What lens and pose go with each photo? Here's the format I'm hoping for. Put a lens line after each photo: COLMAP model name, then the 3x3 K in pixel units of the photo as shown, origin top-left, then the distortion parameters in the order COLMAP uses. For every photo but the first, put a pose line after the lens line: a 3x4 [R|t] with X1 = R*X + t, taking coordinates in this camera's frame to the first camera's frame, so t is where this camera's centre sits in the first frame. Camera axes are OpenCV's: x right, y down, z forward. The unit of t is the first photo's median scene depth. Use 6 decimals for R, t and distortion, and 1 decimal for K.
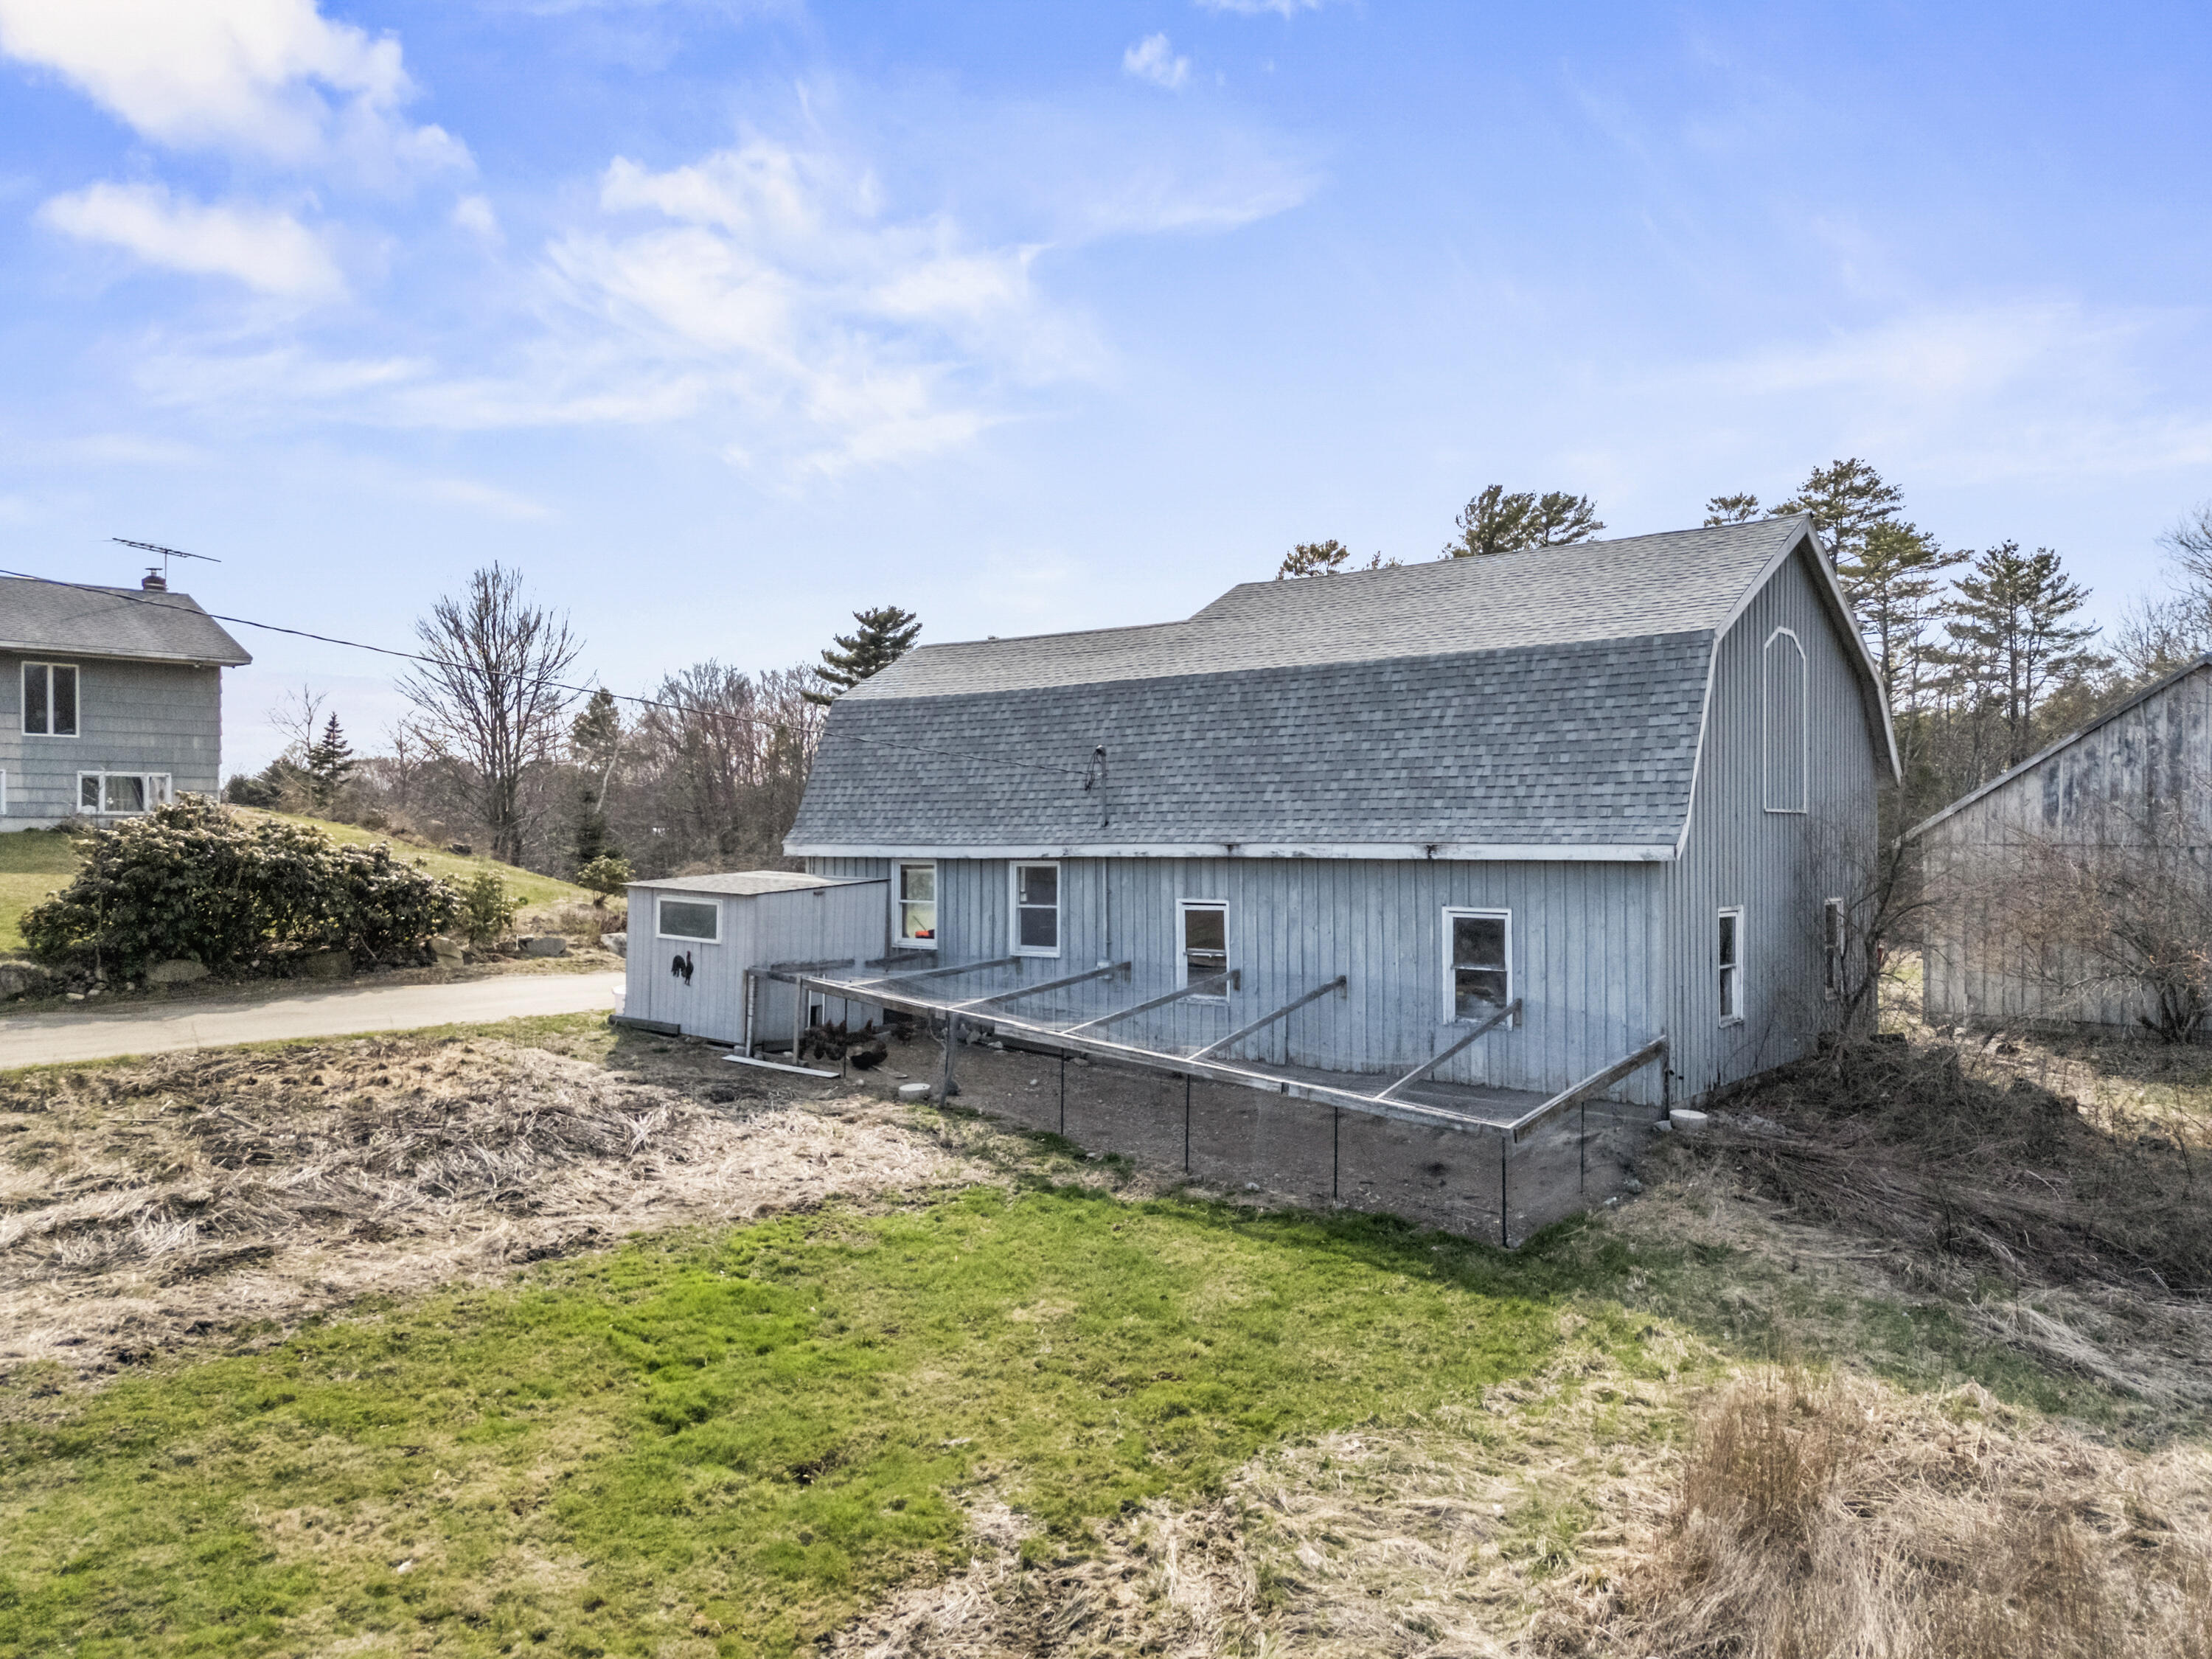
lens RADIAL K [[1630.2, 0, 1106.0], [0, 1630.2, 829.5], [0, 0, 1]] dist [0.080100, -0.086586]
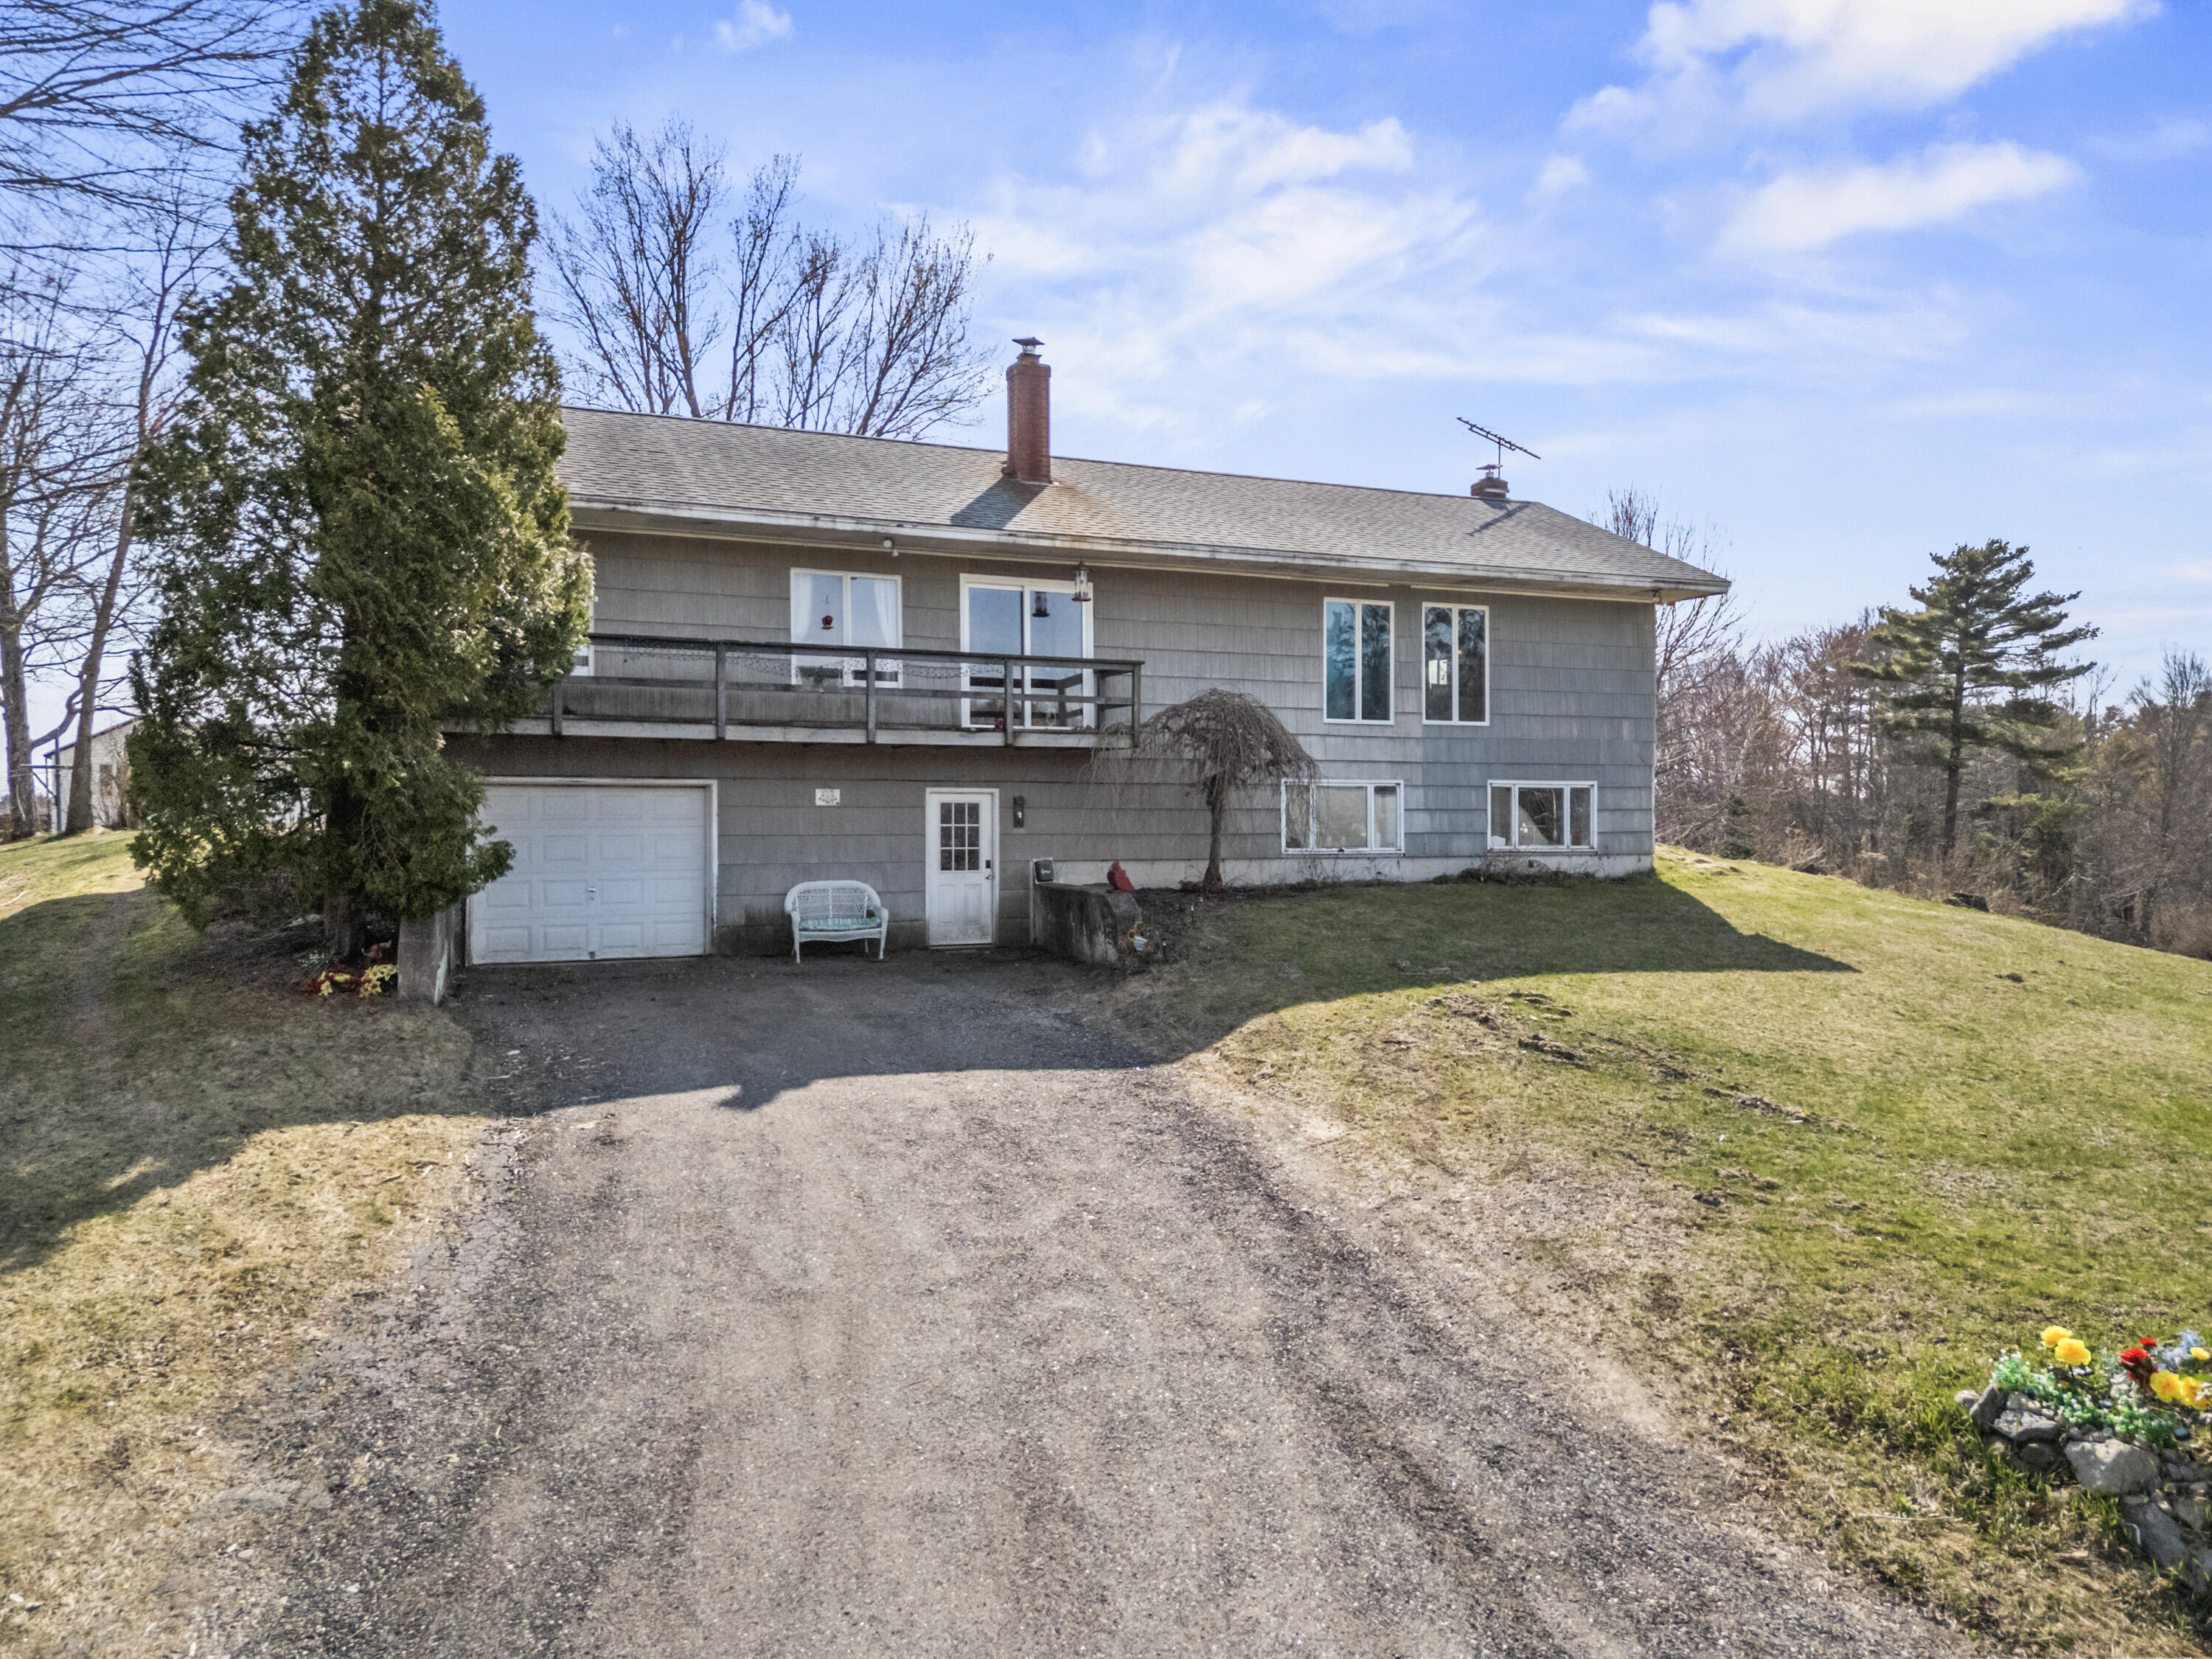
lens RADIAL K [[1630.2, 0, 1106.0], [0, 1630.2, 829.5], [0, 0, 1]] dist [0.080100, -0.086586]
pose [[0.919673, -0.007455, -0.392615, -0.505456], [0.006738, 0.999972, -0.003204, -0.015921], [0.392628, 0.000301, 0.919697, 0.385645]]
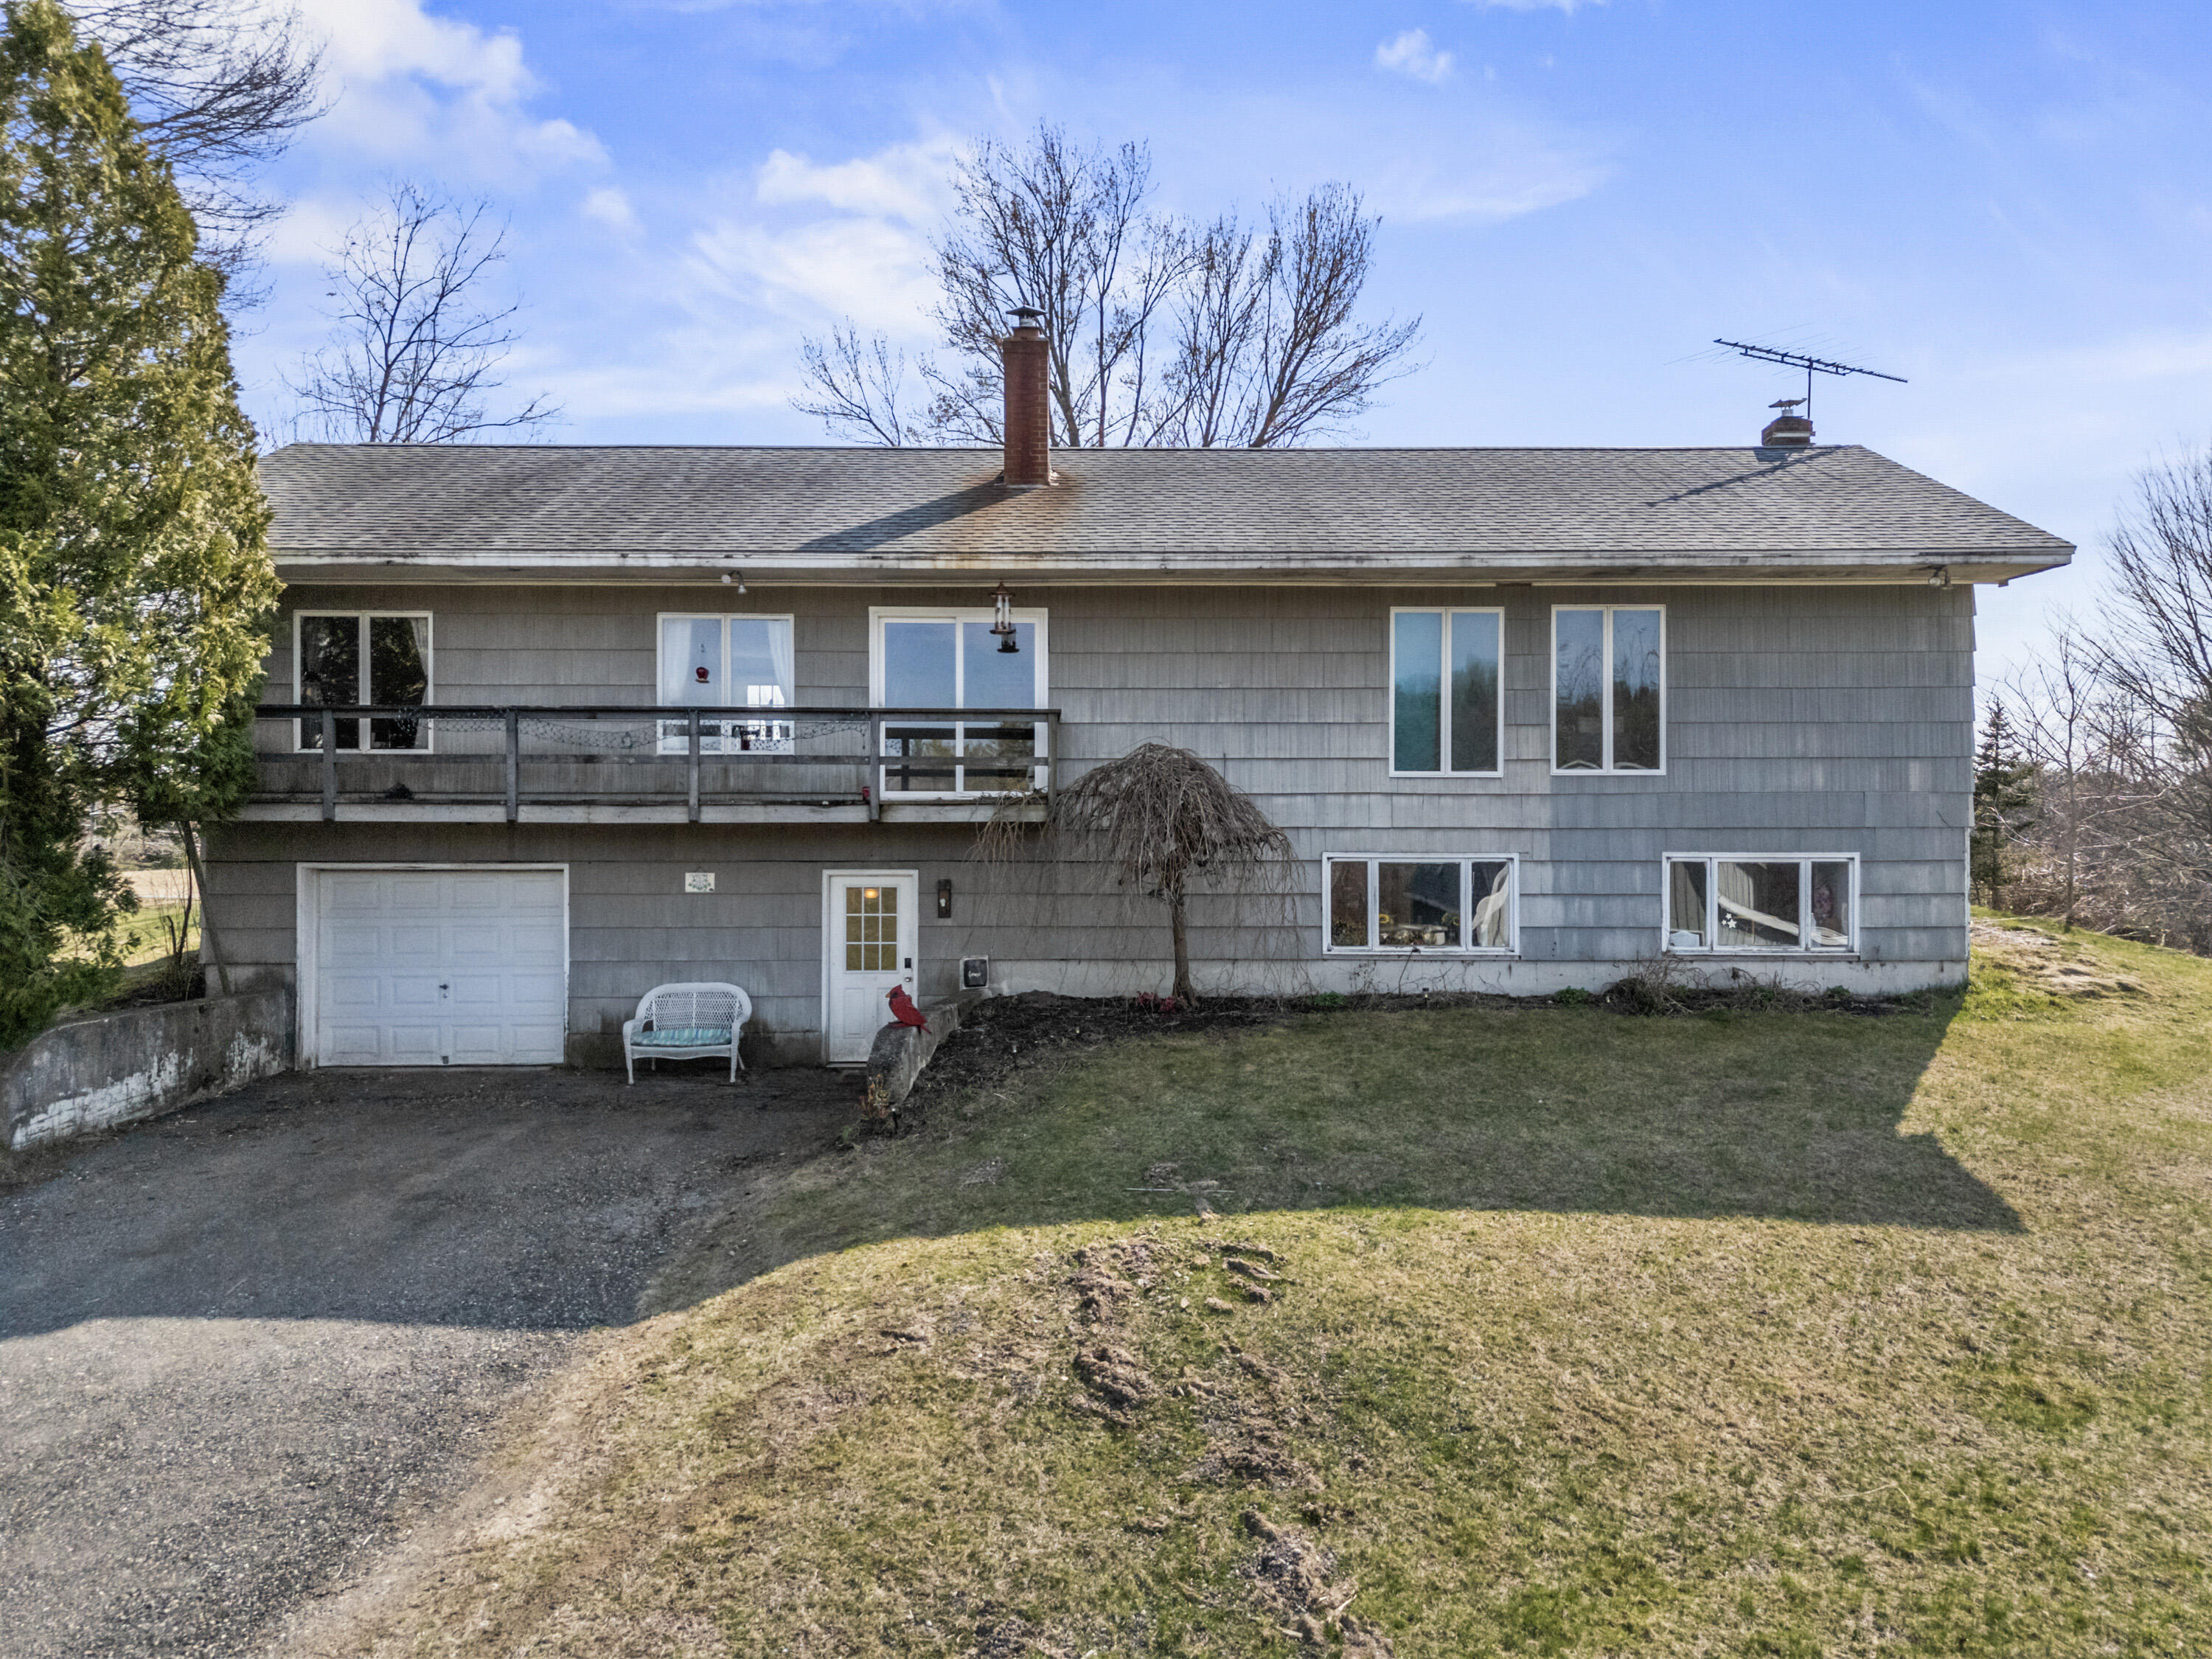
lens RADIAL K [[1625.3, 0, 1106.0], [0, 1625.3, 829.5], [0, 0, 1]] dist [0.034074, -0.002484]
pose [[0.681594, -0.003524, -0.731722, -0.403687], [0.002297, 0.999994, -0.002676, -0.039853], [0.731727, 0.000143, 0.681598, 0.599219]]
